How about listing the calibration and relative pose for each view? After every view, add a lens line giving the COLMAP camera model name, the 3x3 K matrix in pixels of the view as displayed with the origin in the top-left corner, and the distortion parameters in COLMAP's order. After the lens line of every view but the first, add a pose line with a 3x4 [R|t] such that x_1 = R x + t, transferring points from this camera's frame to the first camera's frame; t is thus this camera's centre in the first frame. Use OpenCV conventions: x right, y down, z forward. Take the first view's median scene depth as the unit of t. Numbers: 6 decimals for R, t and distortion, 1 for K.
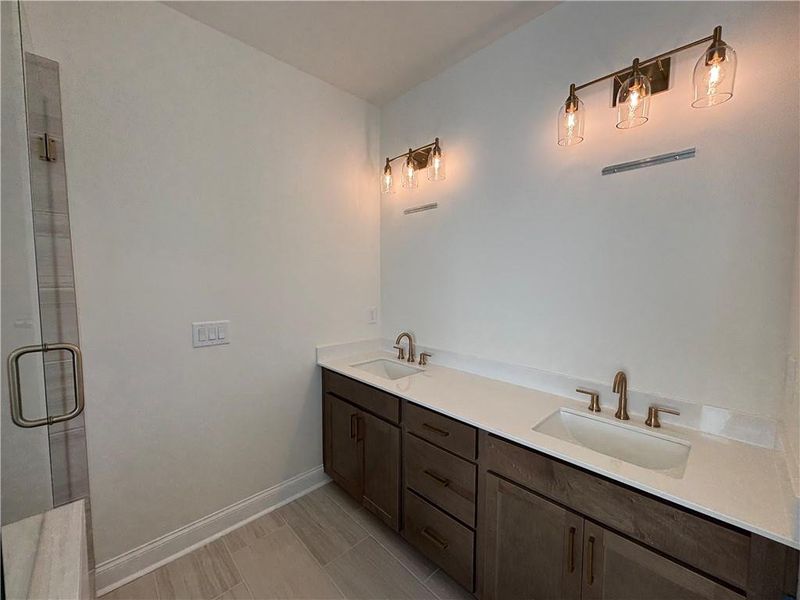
lens RADIAL K [[321.7, 0, 399.8], [0, 321.7, 299.9], [0, 0, 1]] dist [0.001397, -0.000059]
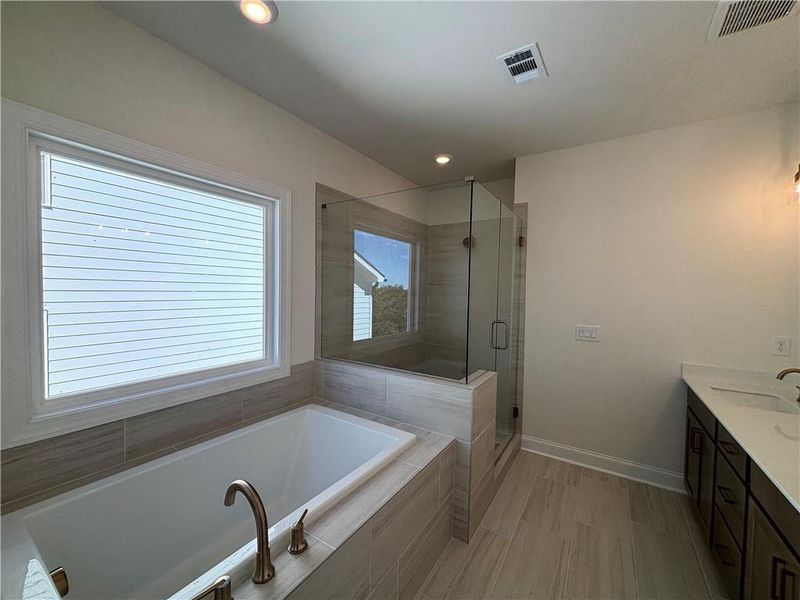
lens RADIAL K [[321.7, 0, 399.8], [0, 321.7, 299.9], [0, 0, 1]] dist [0.001397, -0.000059]
pose [[0.223382, 0.033162, -0.974167, 0.737459], [-0.078630, 0.996777, 0.015901, -0.010217], [0.971554, 0.073046, 0.225270, -0.254599]]
